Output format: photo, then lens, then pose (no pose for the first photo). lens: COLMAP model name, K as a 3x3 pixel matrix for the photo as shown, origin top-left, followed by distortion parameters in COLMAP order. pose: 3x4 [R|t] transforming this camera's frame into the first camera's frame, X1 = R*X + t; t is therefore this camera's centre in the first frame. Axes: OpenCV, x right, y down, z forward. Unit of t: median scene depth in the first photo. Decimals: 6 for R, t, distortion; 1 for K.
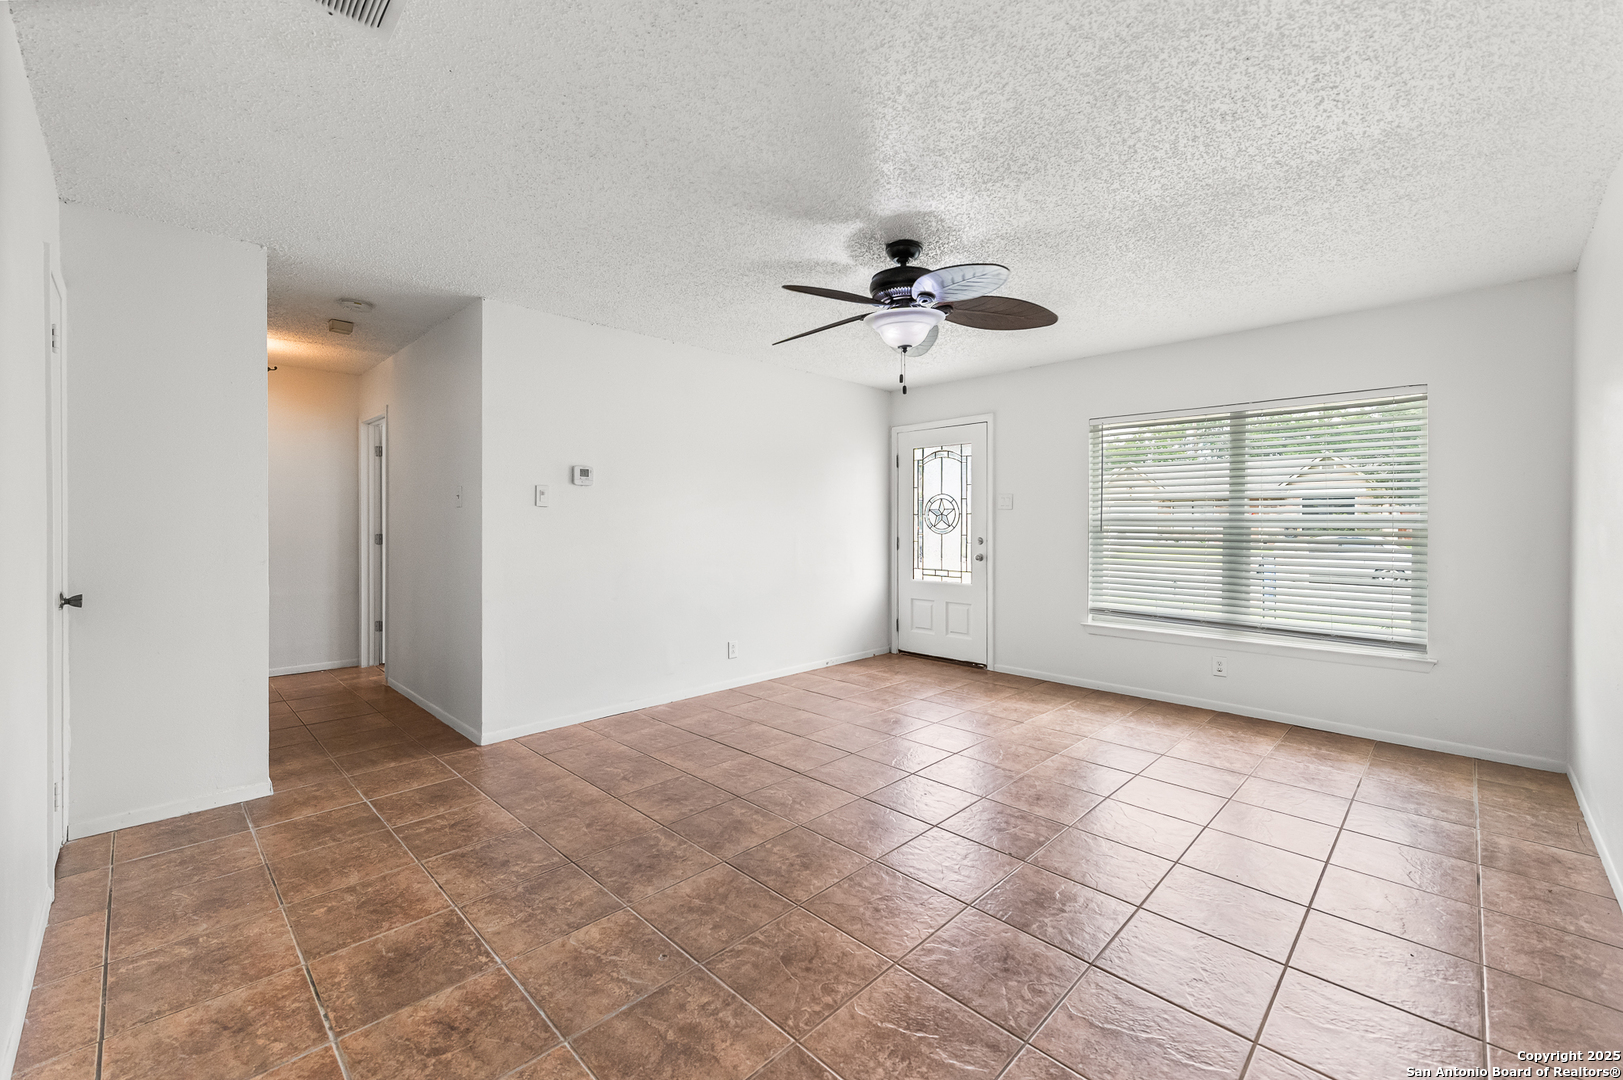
lens RADIAL K [[666.9, 0, 824.6], [0, 666.9, 532.8], [0, 0, 1]] dist [0.014457, -0.000125]
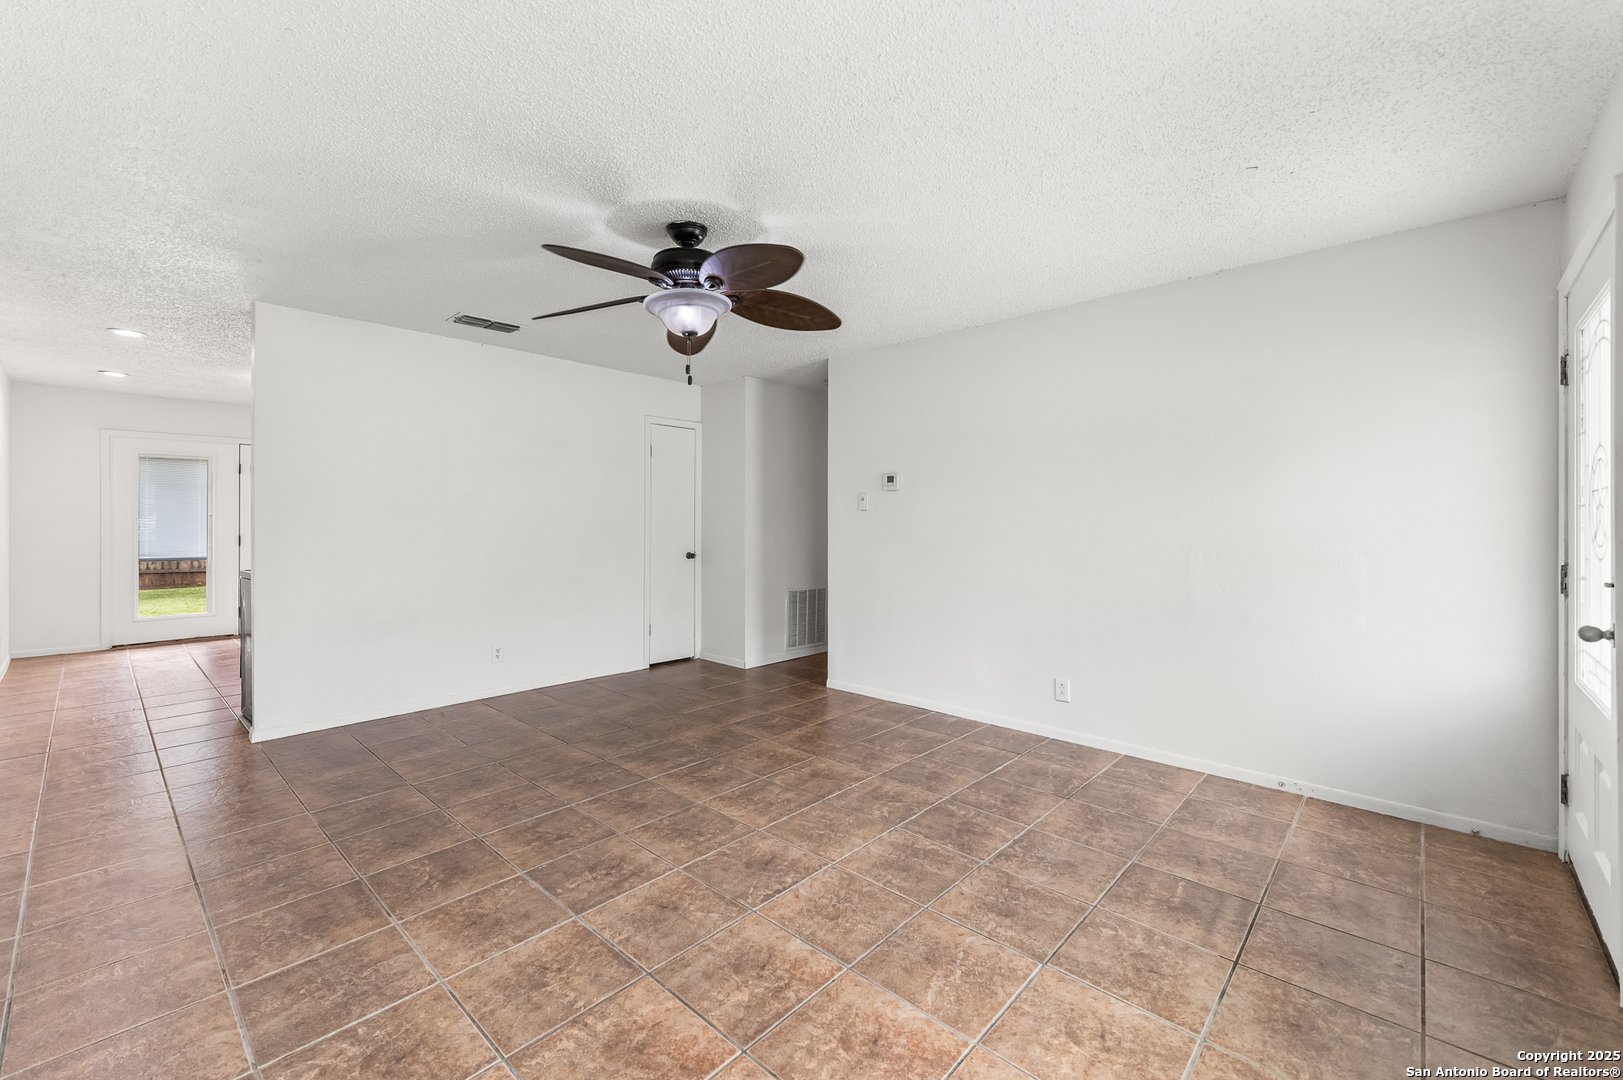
lens RADIAL K [[692.7, 0, 811.0], [0, 692.7, 516.5], [0, 0, 1]] dist [0.013504, -0.000324]
pose [[-0.001744, -0.009207, -0.999956, 1.061231], [-0.019307, 0.999772, -0.009172, -0.016734], [0.999812, 0.019290, -0.001922, 1.143332]]
